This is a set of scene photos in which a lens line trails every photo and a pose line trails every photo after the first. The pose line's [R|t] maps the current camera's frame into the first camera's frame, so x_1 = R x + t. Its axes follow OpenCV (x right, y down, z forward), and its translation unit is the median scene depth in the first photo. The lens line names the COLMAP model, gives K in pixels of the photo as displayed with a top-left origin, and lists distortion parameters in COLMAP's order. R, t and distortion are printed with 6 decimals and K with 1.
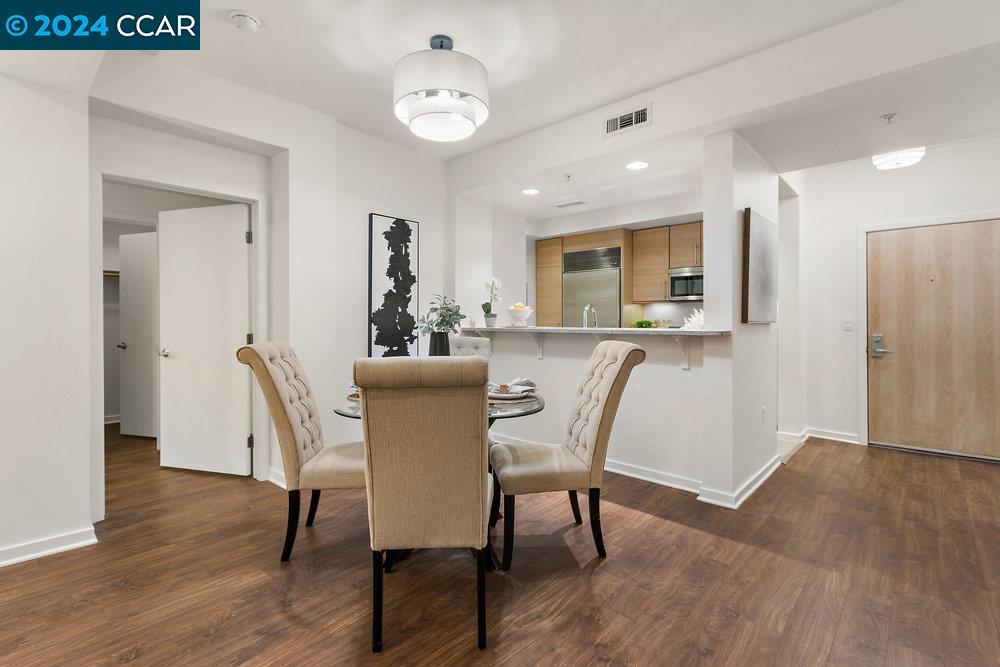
lens RADIAL K [[466.6, 0, 493.9], [0, 466.6, 321.3], [0, 0, 1]] dist [0.002061, -0.000175]
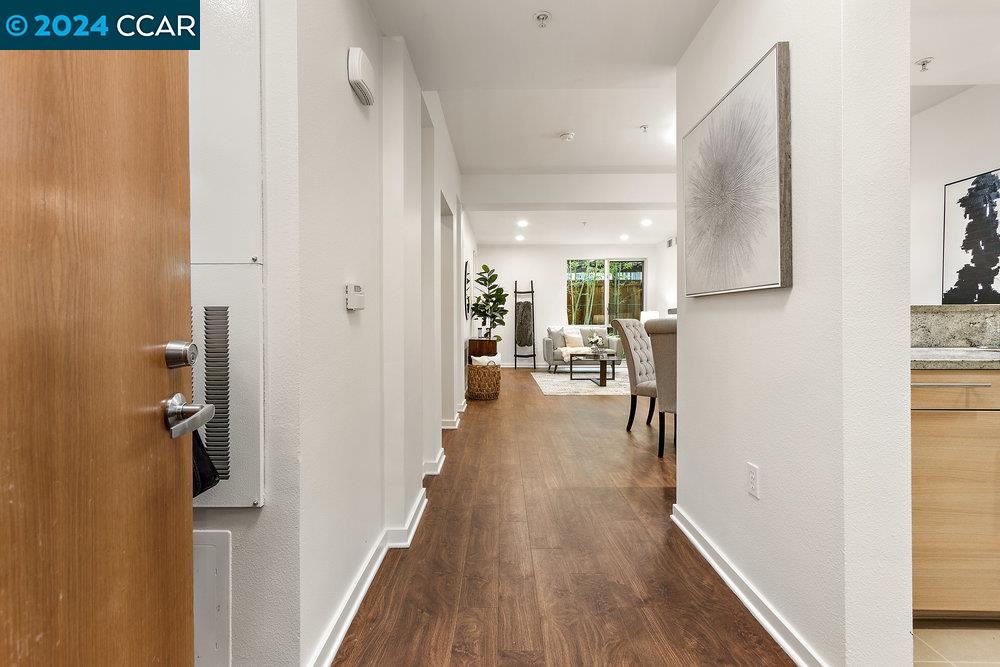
lens RADIAL K [[465.4, 0, 500.8], [0, 465.4, 324.8], [0, 0, 1]] dist [0.008288, -0.000206]
pose [[-0.736911, 0.012403, -0.675876, 0.990840], [0.007958, 0.999922, 0.009673, 0.027450], [0.675943, 0.001749, -0.736952, 1.062690]]
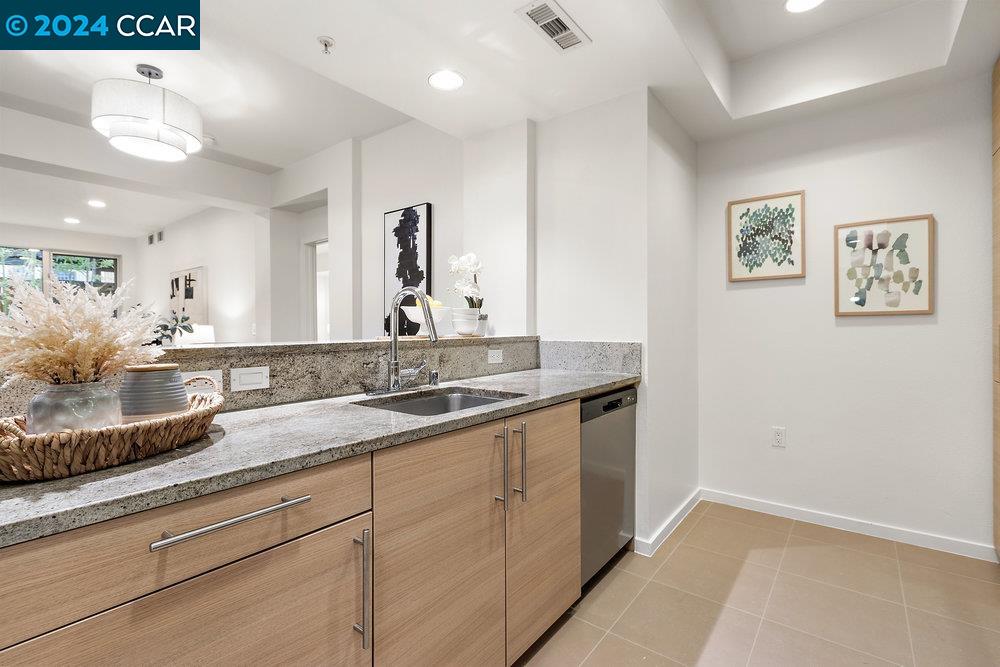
lens RADIAL K [[458.3, 0, 495.0], [0, 458.3, 329.6], [0, 0, 1]] dist [-0.001422, -0.000340]
pose [[0.072160, 0.005854, -0.997376, 0.667583], [0.007265, 0.999953, 0.006395, 0.000004], [0.997367, -0.007708, 0.072114, 1.125502]]
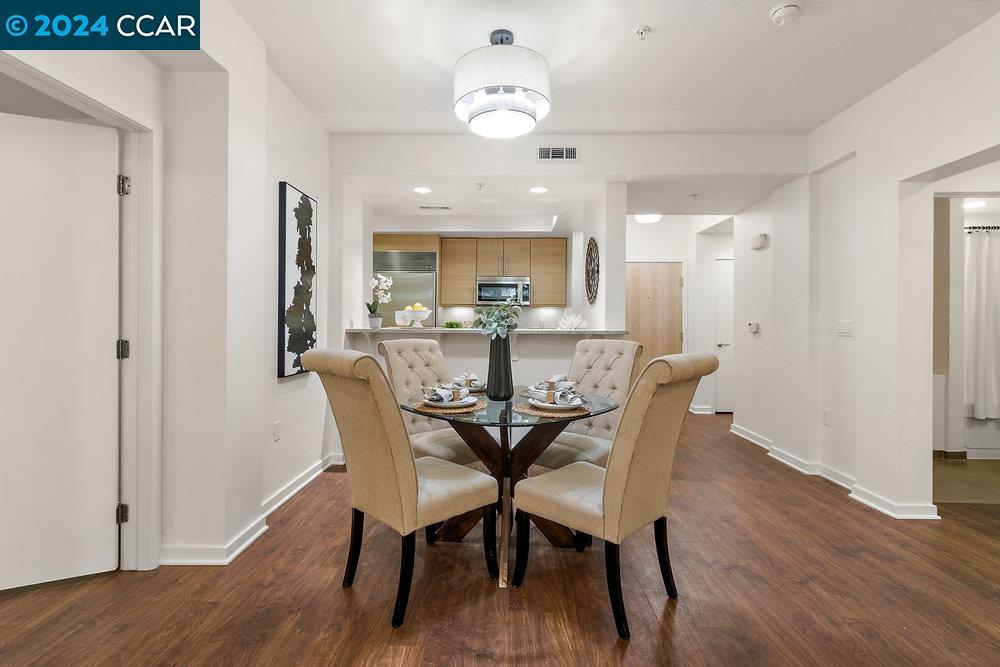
lens RADIAL K [[465.4, 0, 500.8], [0, 465.4, 324.8], [0, 0, 1]] dist [0.008288, -0.000206]
pose [[0.745970, 0.002258, 0.665975, -0.497711], [-0.007139, 0.999964, 0.004606, -0.000413], [-0.665941, -0.008191, 0.745960, 0.176008]]
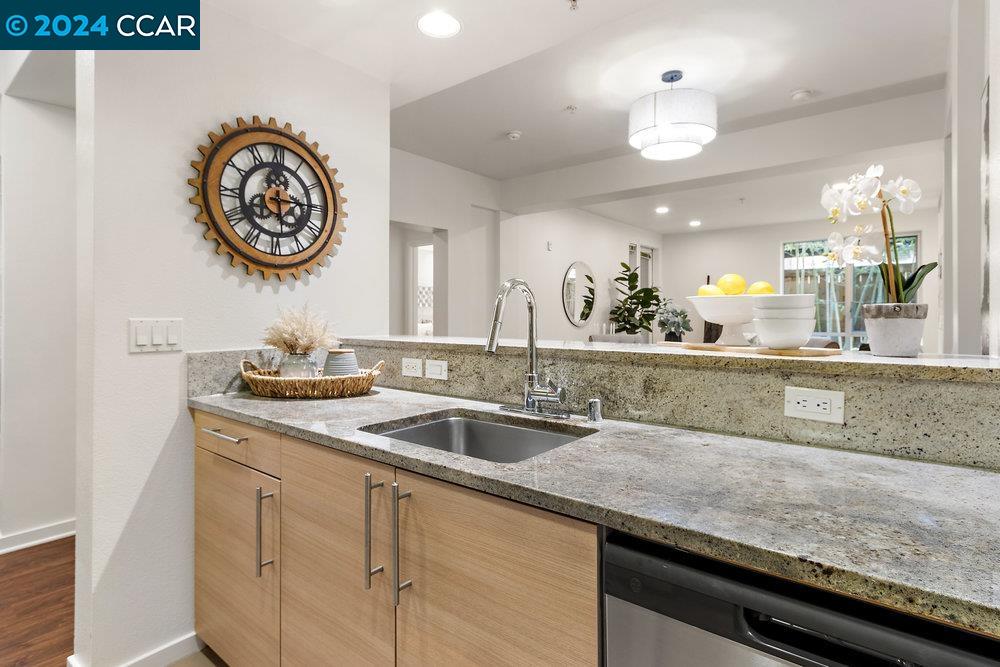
lens RADIAL K [[512.5, 0, 493.5], [0, 512.5, 313.0], [0, 0, 1]] dist [-0.002679, -0.000581]
pose [[-0.998580, 0.001814, -0.053246, 0.260443], [0.002089, 0.999985, -0.005102, -0.011514], [0.053235, -0.005206, -0.998568, 1.450257]]
